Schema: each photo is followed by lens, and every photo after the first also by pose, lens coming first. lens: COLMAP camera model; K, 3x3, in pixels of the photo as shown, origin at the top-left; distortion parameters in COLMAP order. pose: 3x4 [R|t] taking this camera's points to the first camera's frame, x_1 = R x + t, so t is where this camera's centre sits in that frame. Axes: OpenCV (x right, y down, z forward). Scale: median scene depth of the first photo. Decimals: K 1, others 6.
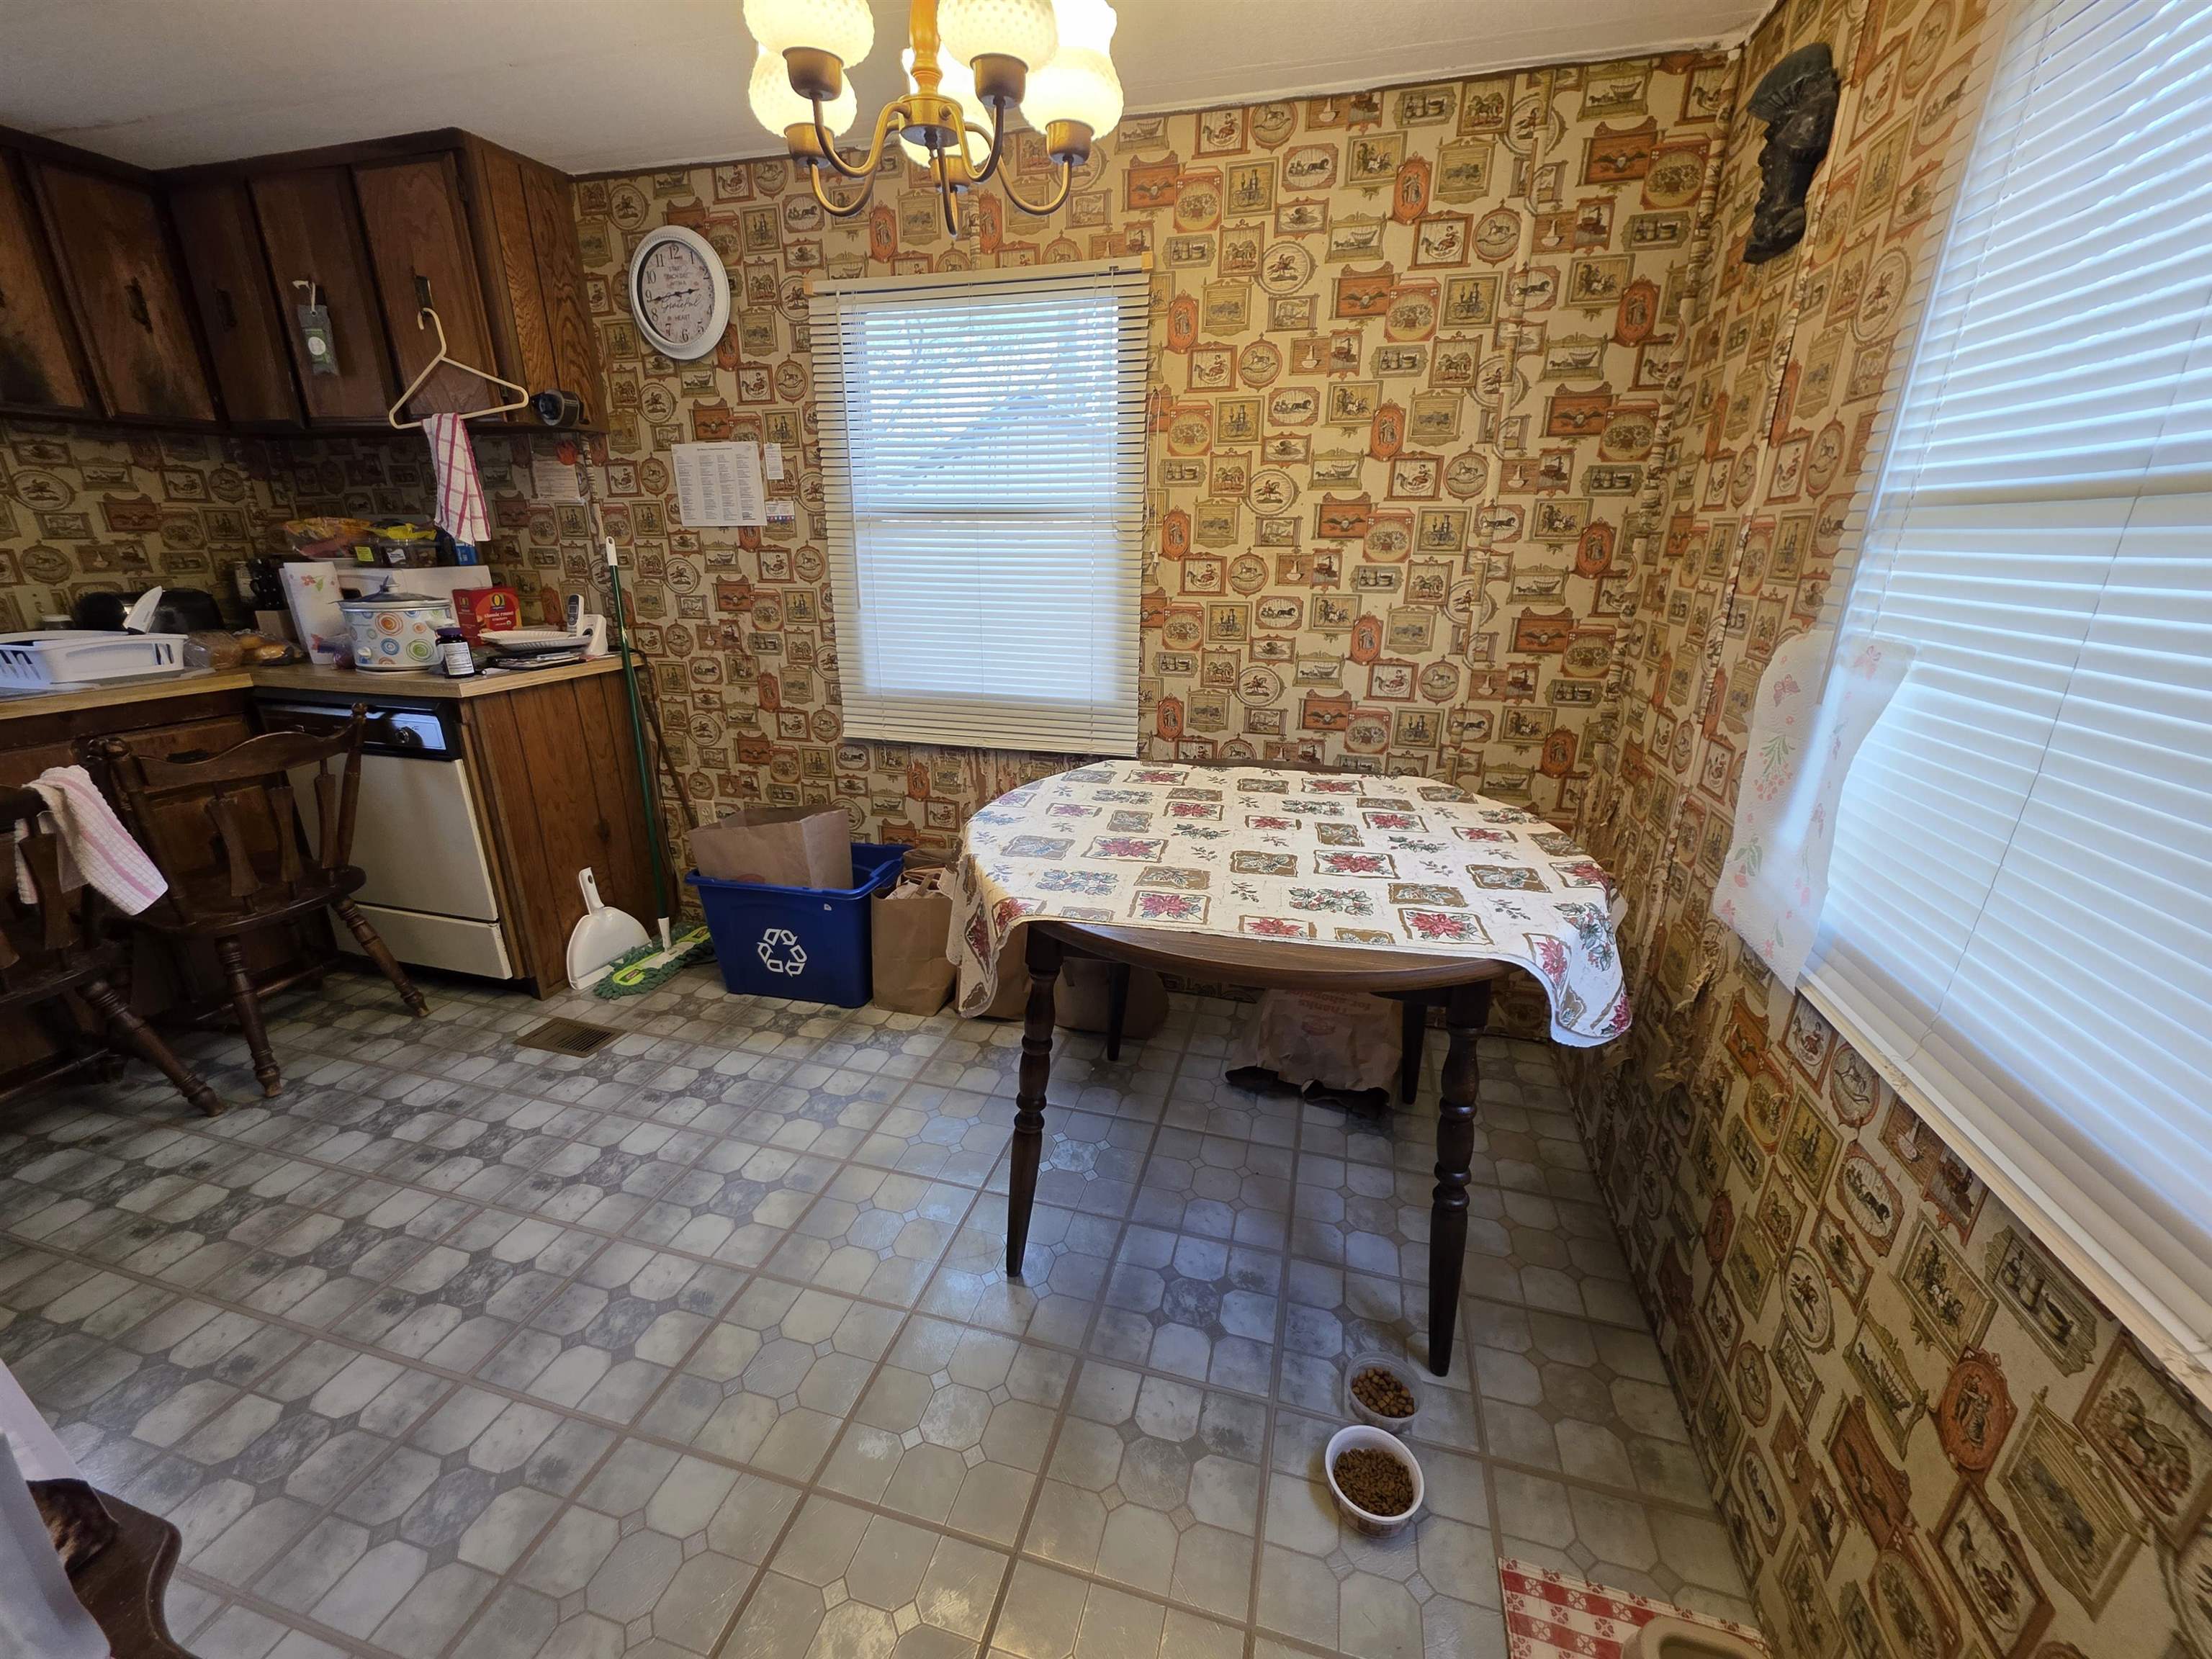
lens RADIAL K [[881.2, 0, 1090.8], [0, 881.2, 835.2], [0, 0, 1]] dist [0.003263, 0.000176]
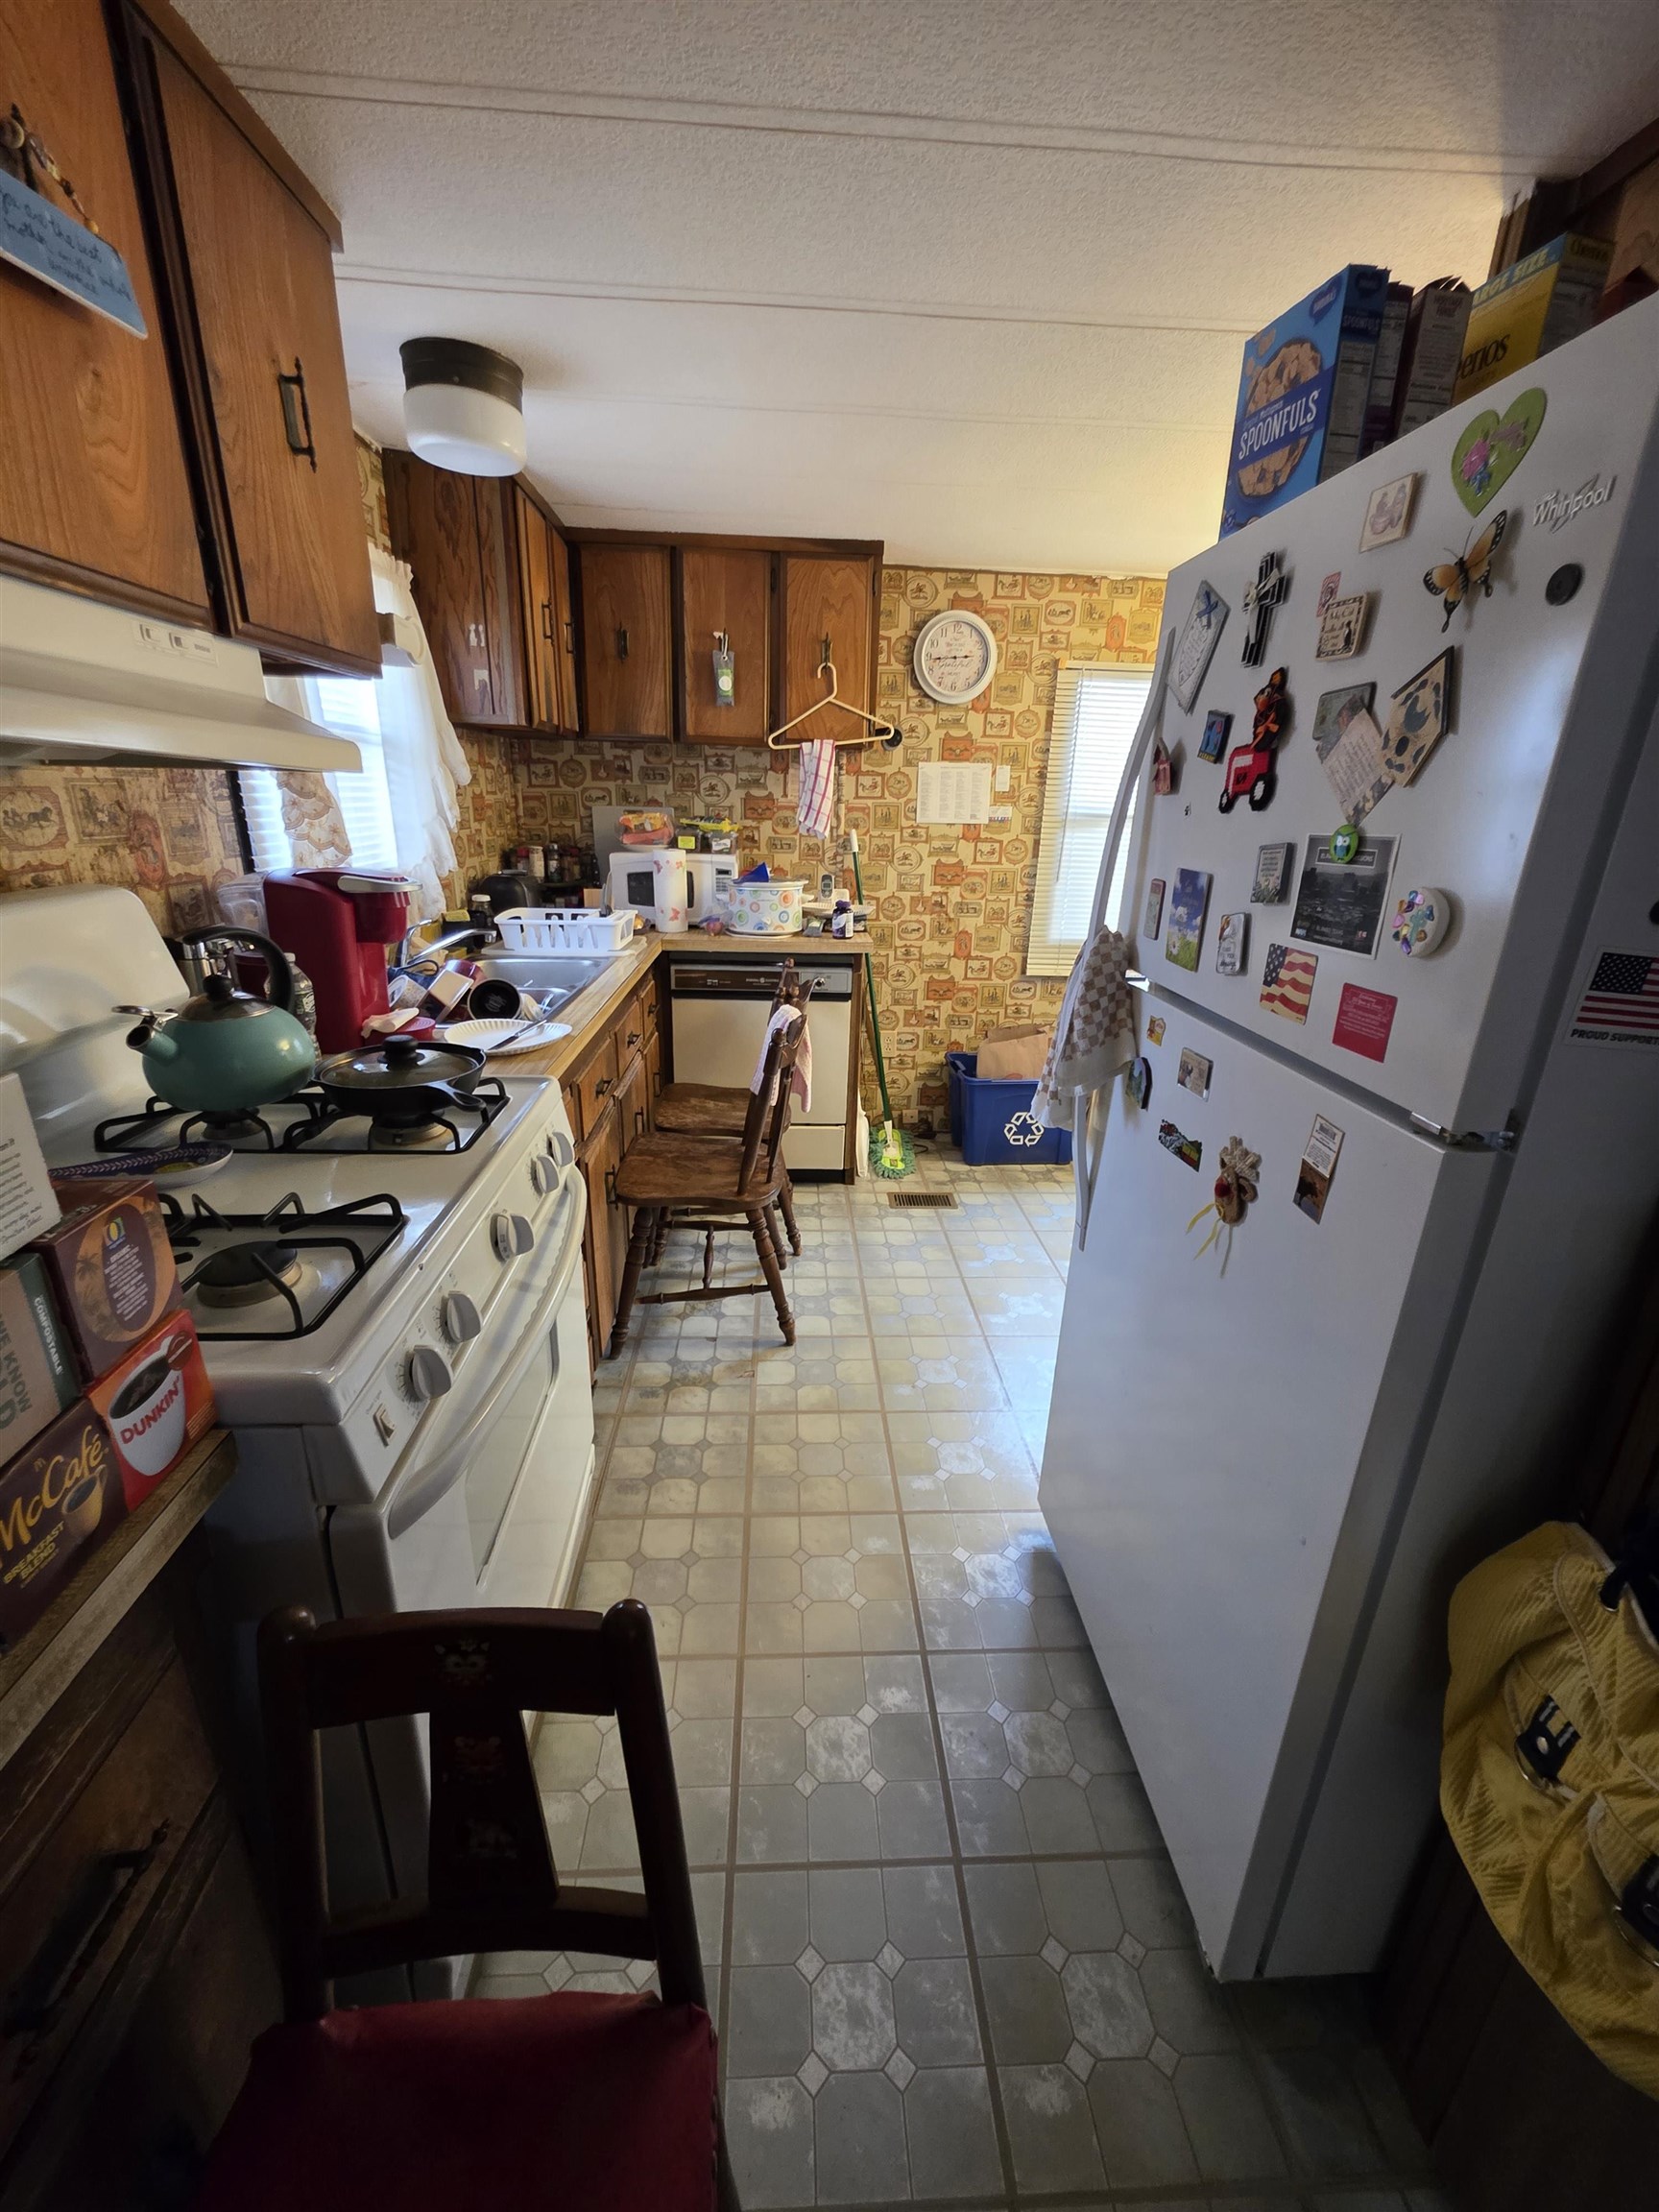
lens RADIAL K [[881.2, 0, 824.2], [0, 881.2, 1104.5], [0, 0, 1]] dist [0.003263, 0.000176]
pose [[0.949507, -0.083911, 0.302315, -1.093055], [0.081056, 0.996467, 0.022000, 0.038079], [-0.303093, 0.003615, 0.952954, -0.244014]]
